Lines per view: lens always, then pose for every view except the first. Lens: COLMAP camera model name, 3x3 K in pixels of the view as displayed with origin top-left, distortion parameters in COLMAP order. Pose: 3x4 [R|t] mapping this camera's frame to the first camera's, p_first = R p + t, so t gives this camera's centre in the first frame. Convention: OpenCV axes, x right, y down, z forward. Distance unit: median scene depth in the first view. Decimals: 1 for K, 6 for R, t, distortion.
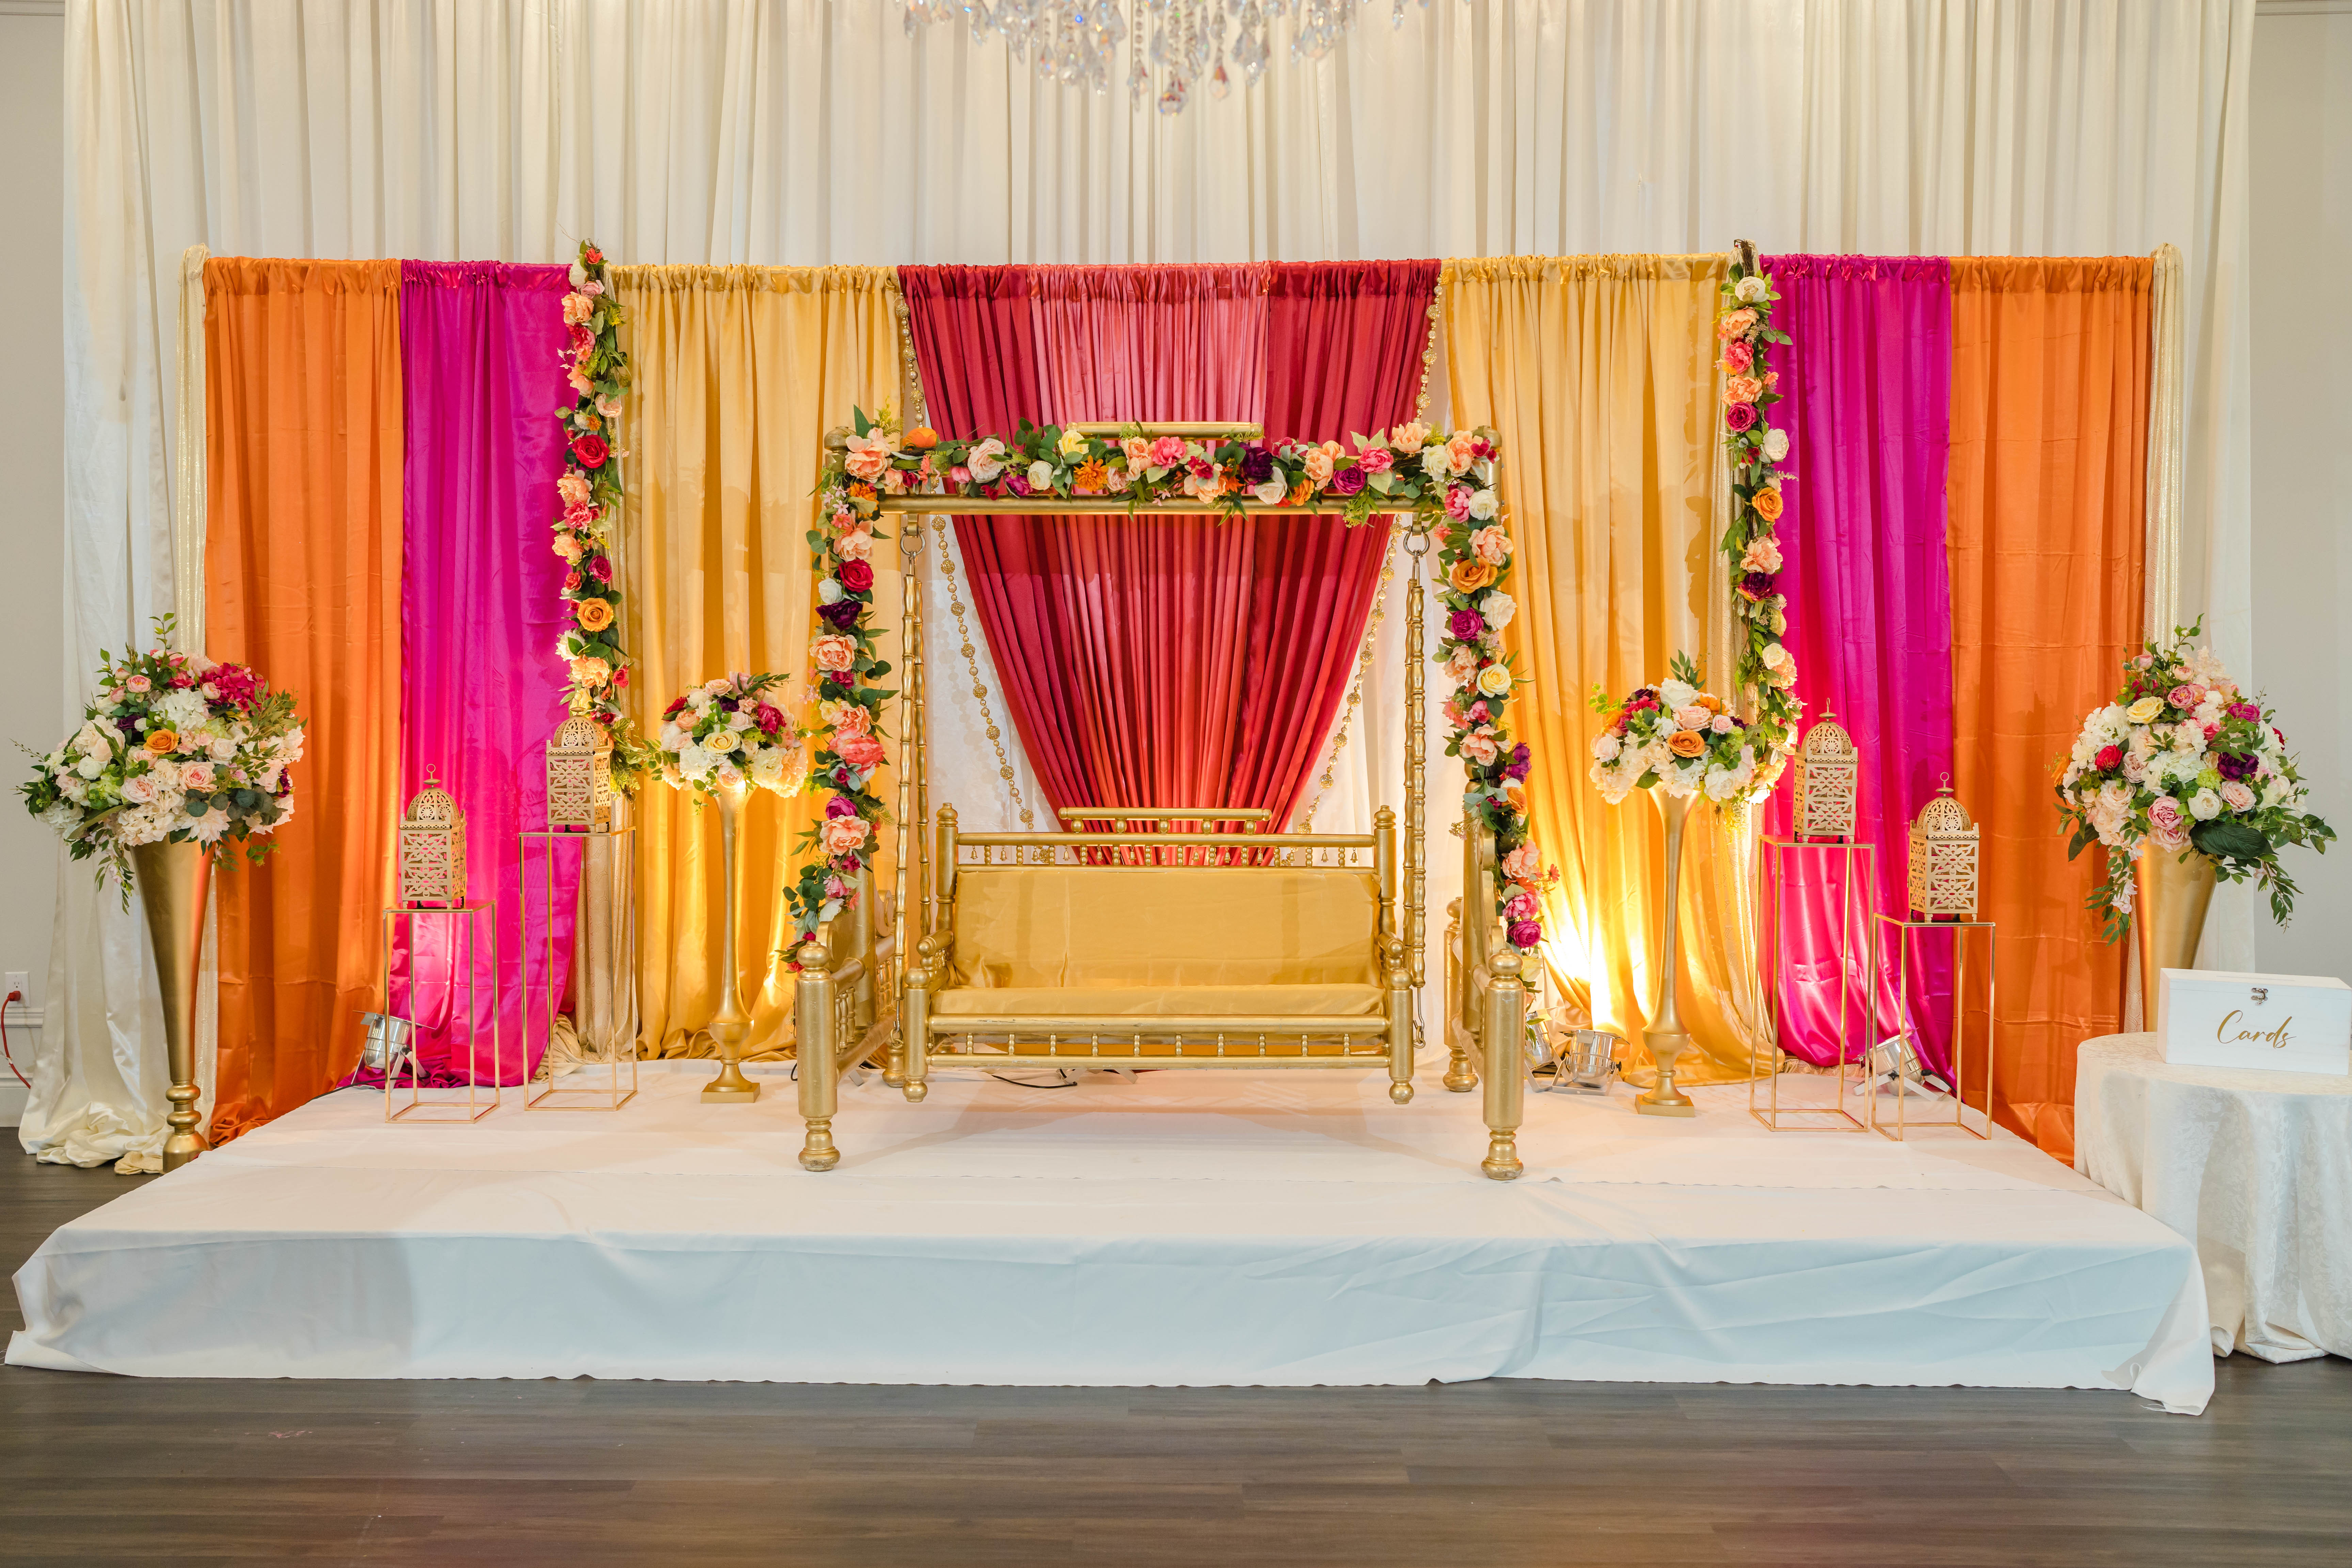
lens RADIAL K [[2344.4, 0, 1173.8], [0, 2344.4, 782.1], [0, 0, 1]] dist [0.004622, 0.000000]
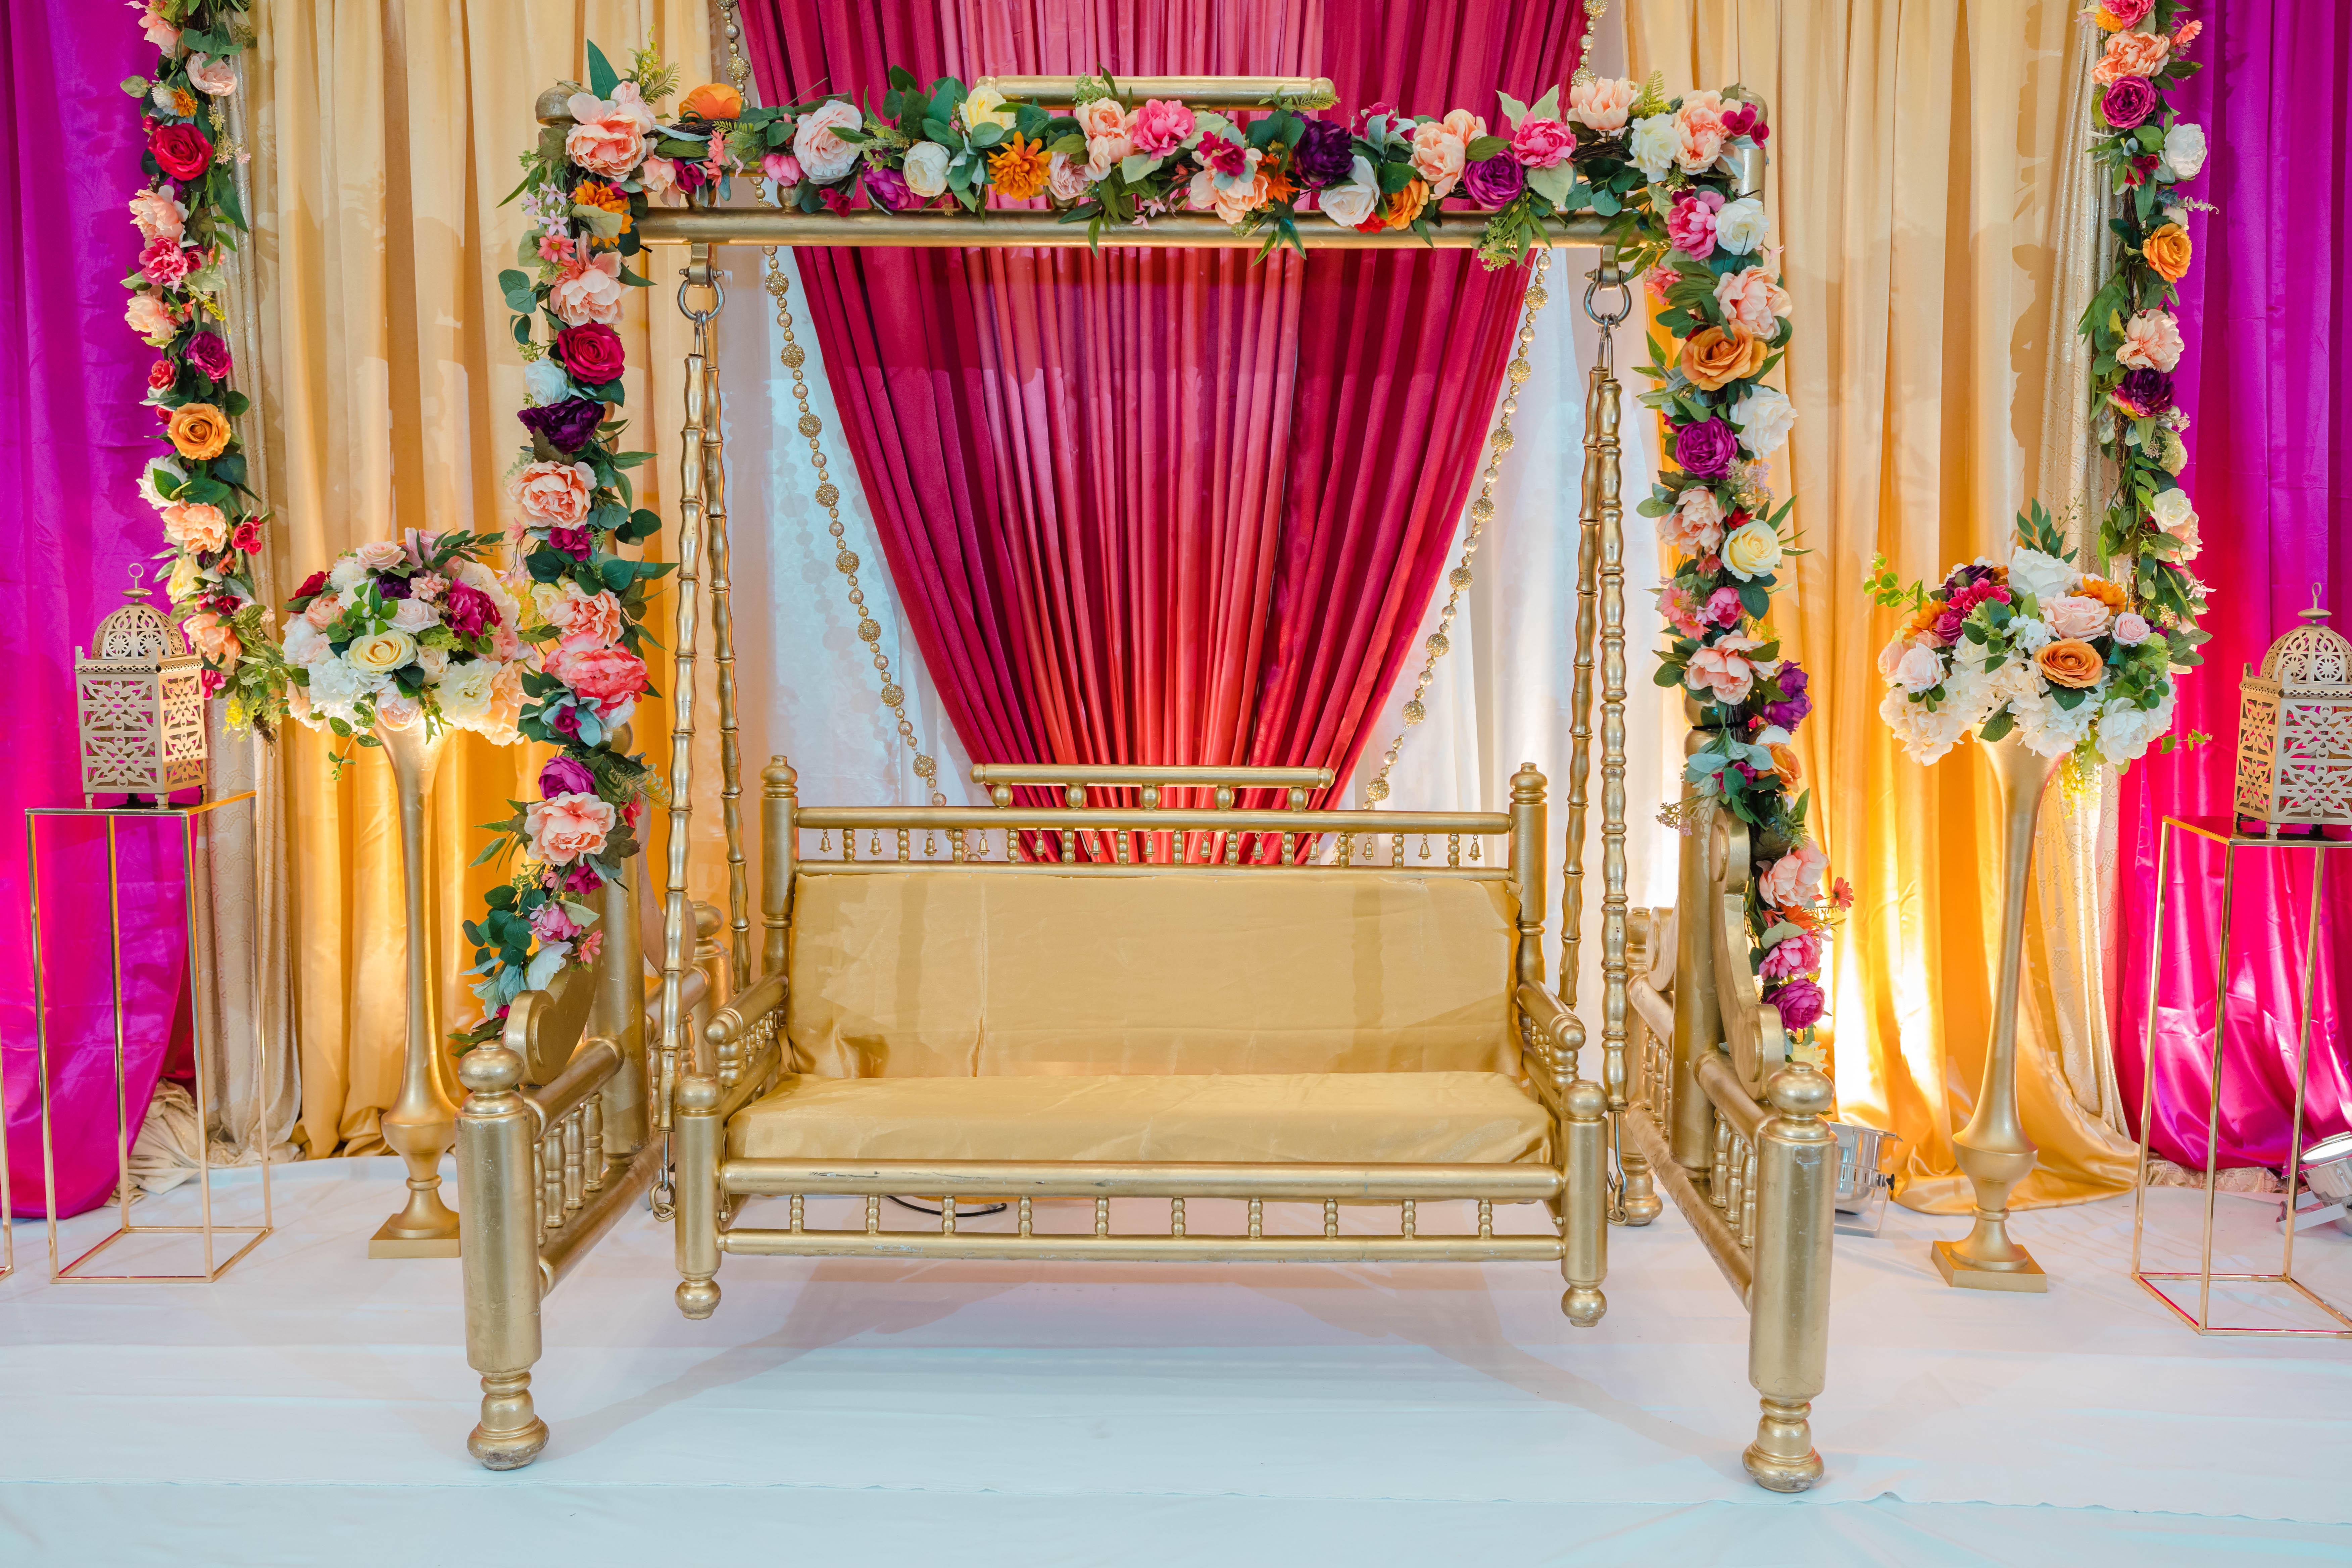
lens RADIAL K [[2344.3, 0, 1180.1], [0, 2344.3, 792.5], [0, 0, 1]] dist [0.004622, 0.000000]
pose [[0.999905, 0.002861, 0.013503, -0.004791], [-0.003731, 0.997885, 0.064900, -0.020639], [-0.013289, -0.064944, 0.997800, 0.421102]]
